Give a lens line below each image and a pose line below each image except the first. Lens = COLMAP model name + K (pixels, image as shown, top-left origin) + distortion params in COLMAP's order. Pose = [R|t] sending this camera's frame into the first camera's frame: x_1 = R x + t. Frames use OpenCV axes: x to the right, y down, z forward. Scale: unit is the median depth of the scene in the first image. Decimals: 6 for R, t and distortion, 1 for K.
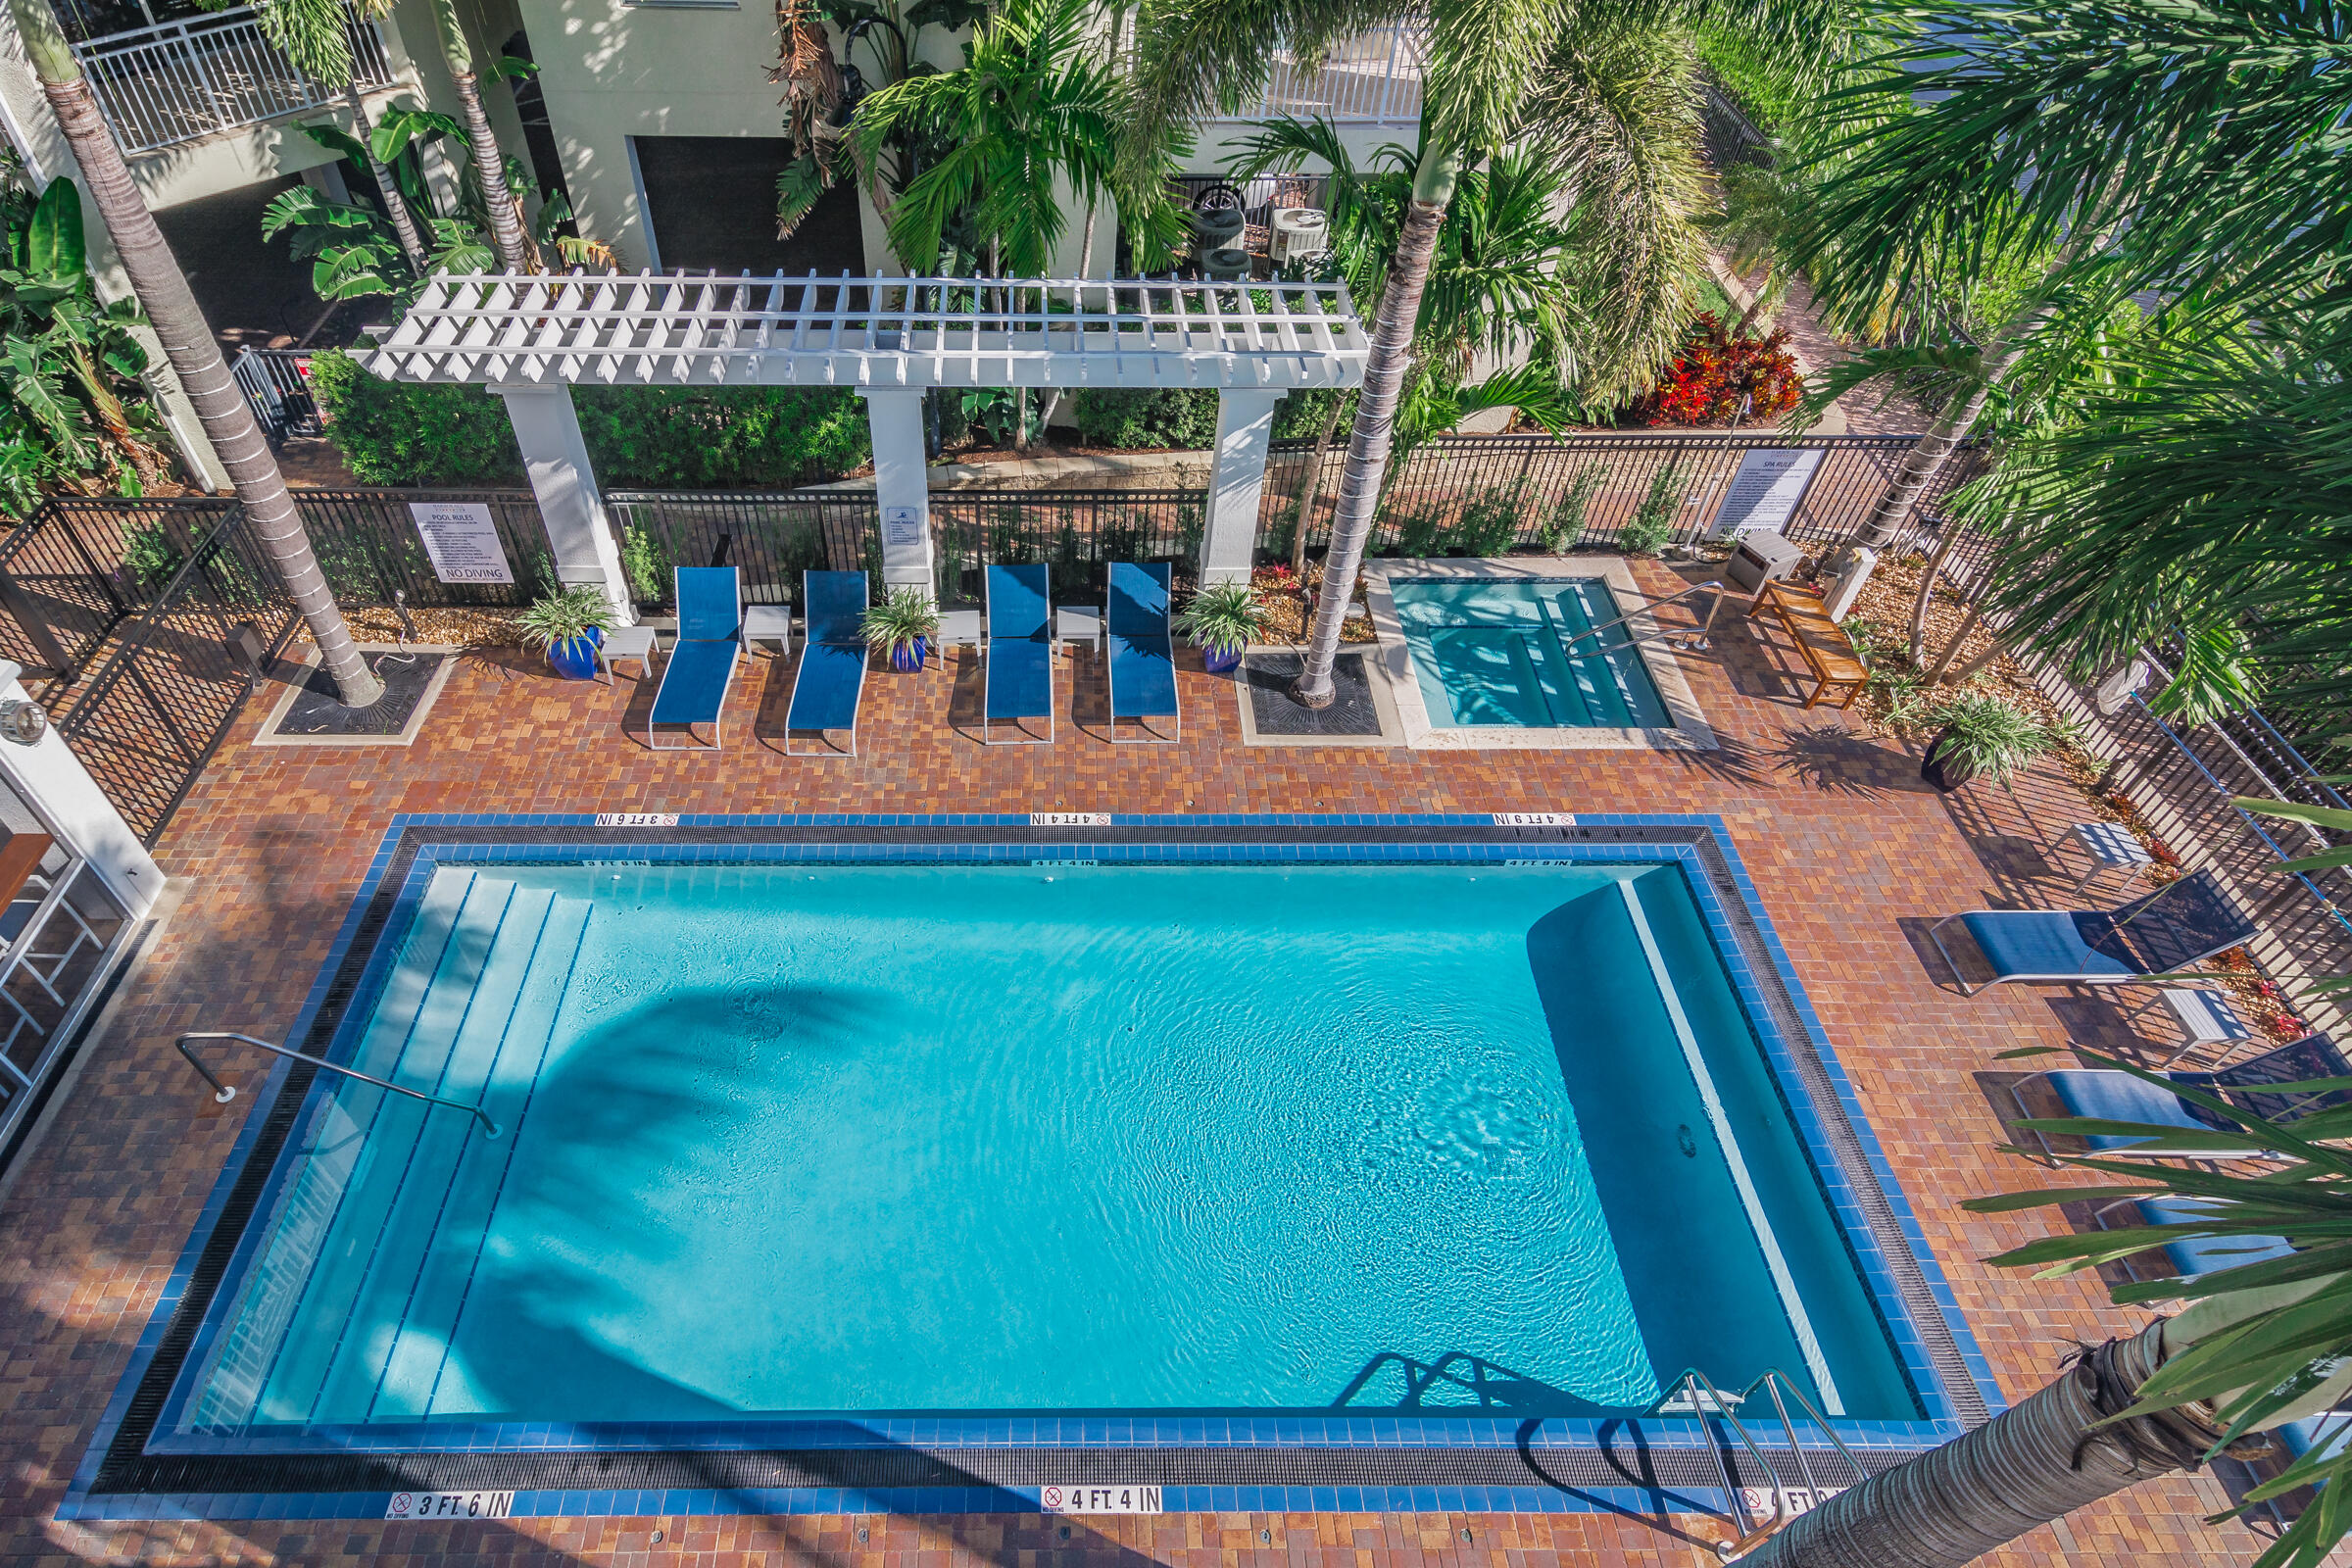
lens RADIAL K [[1273.6, 0, 1176.2], [0, 1273.6, 724.8], [0, 0, 1]] dist [0.016102, 0.000020]
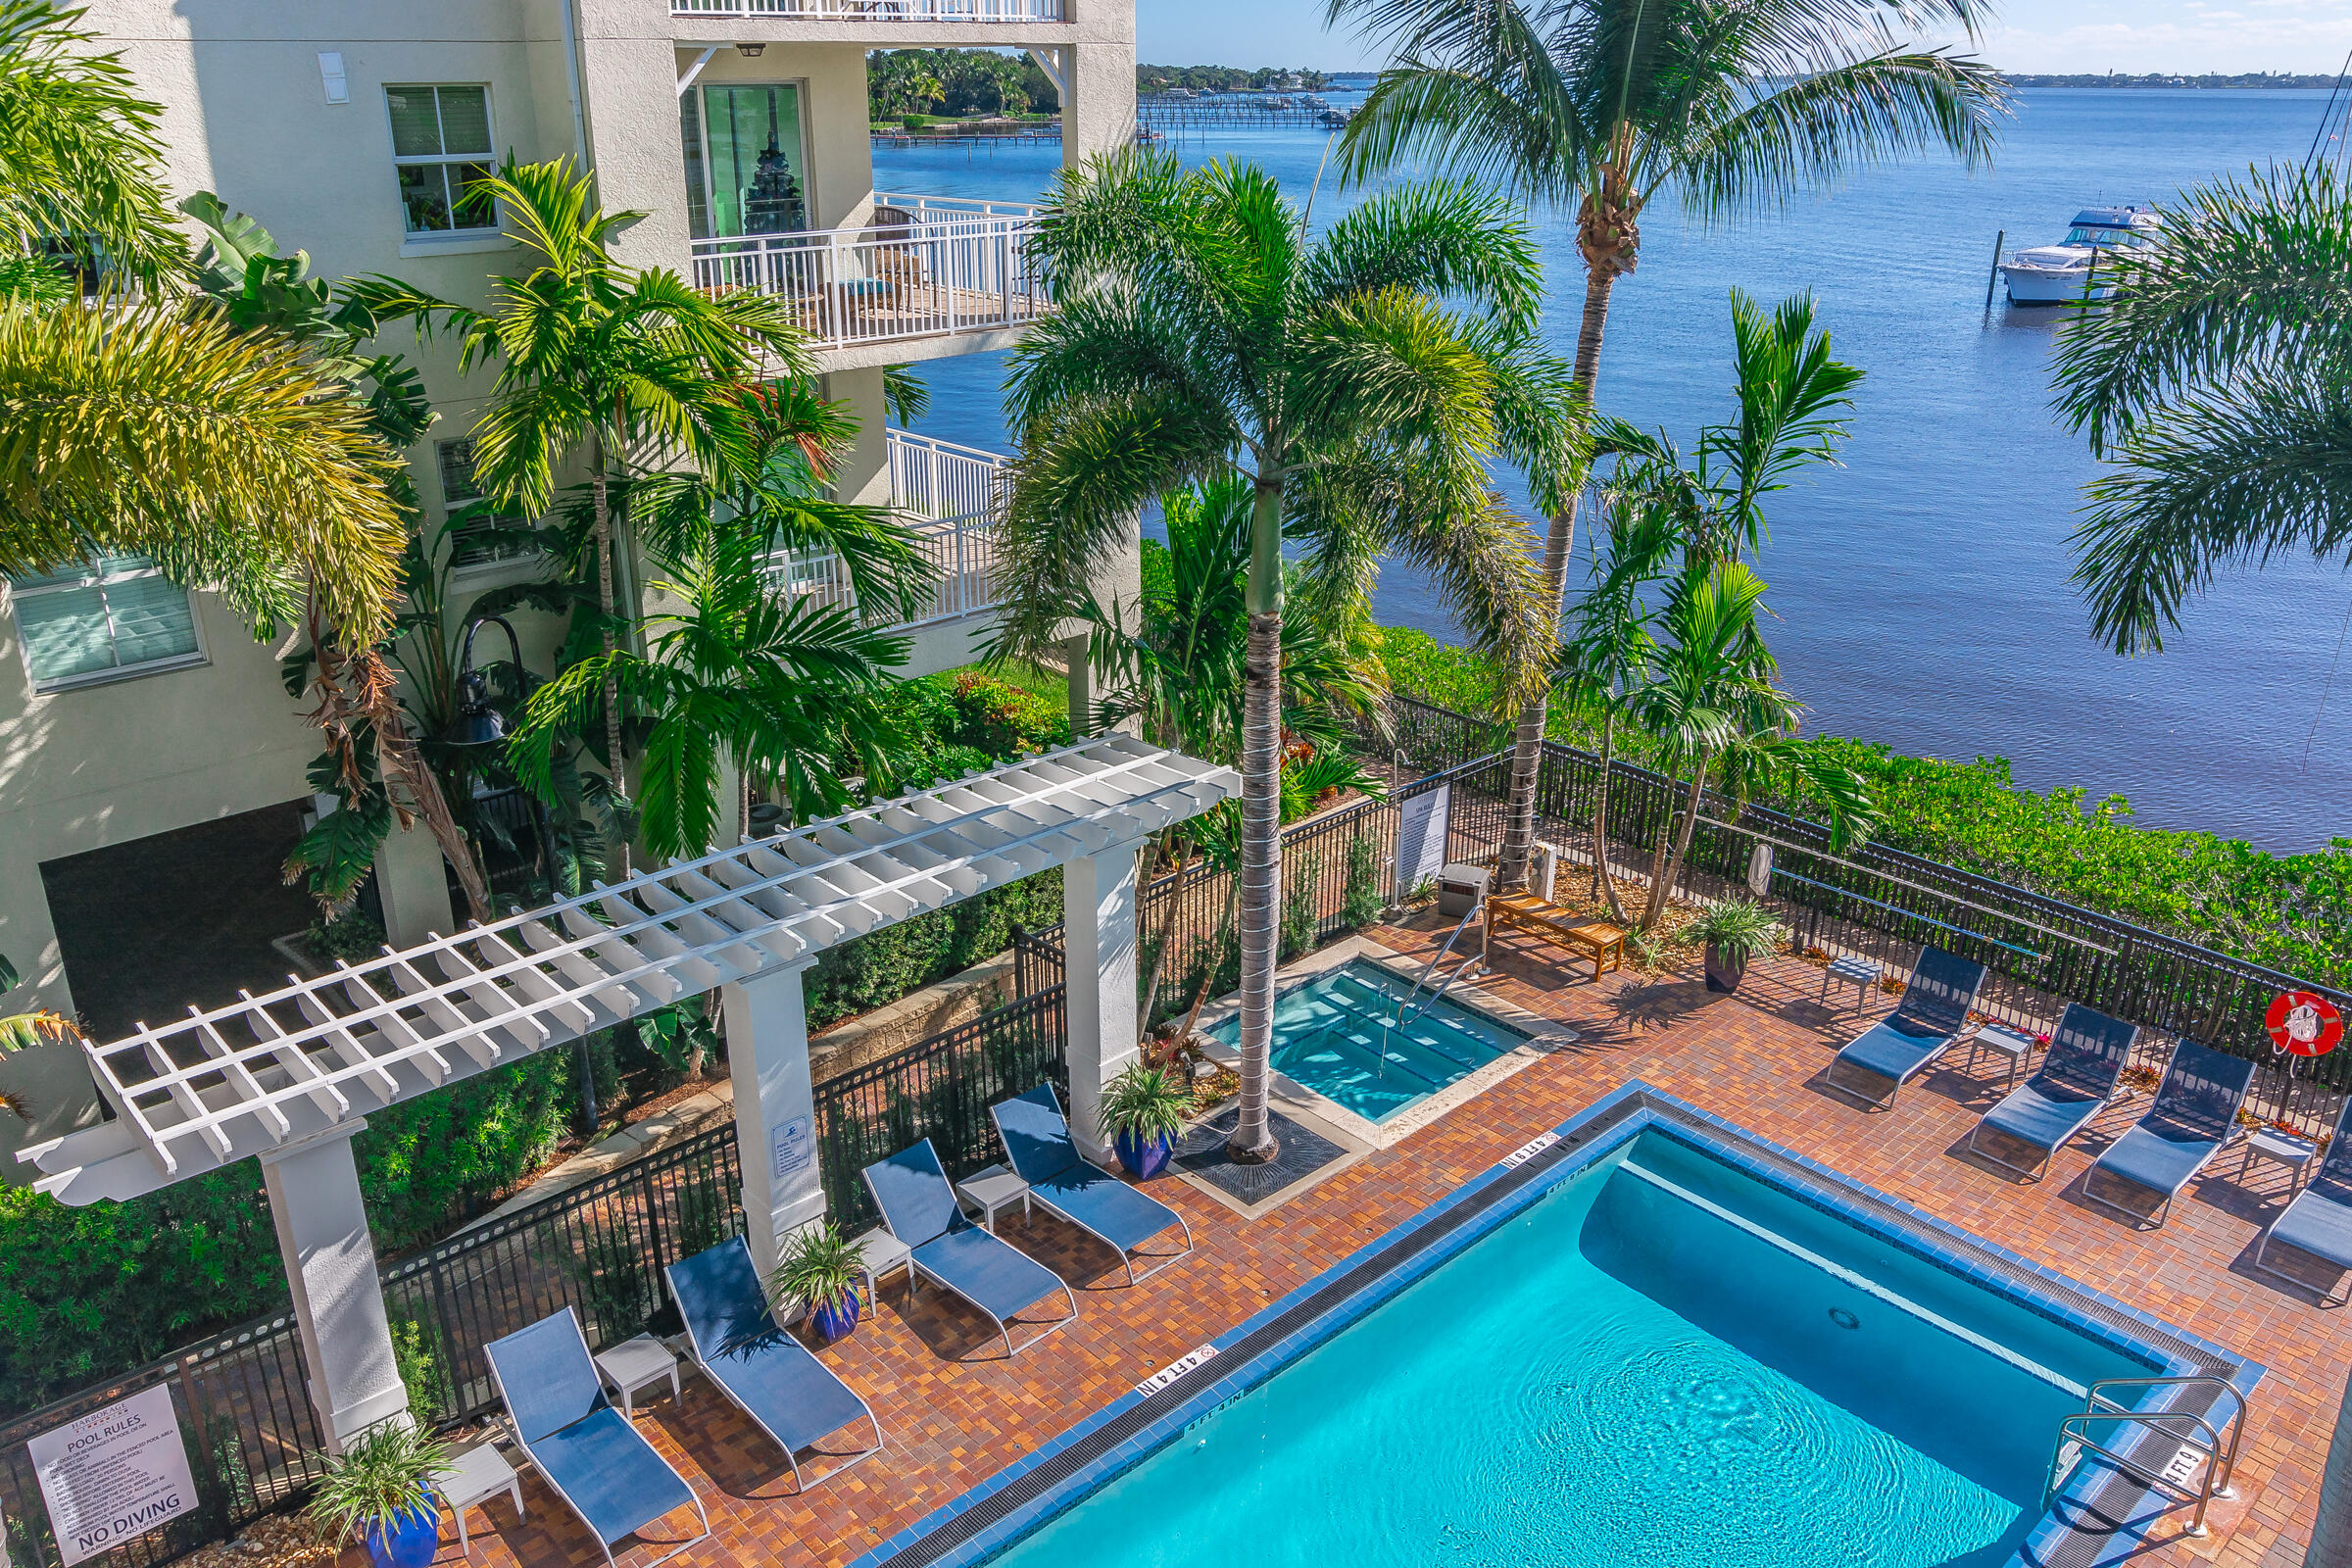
lens RADIAL K [[1753.8, 0, 1176.0], [0, 1753.8, 784.0], [0, 0, 1]] dist [-0.076115, 0.066755]
pose [[0.743428, -0.258564, 0.616814, -0.622891], [0.477625, 0.850829, -0.219006, -0.001025], [-0.468176, 0.457421, 0.756027, -0.004682]]
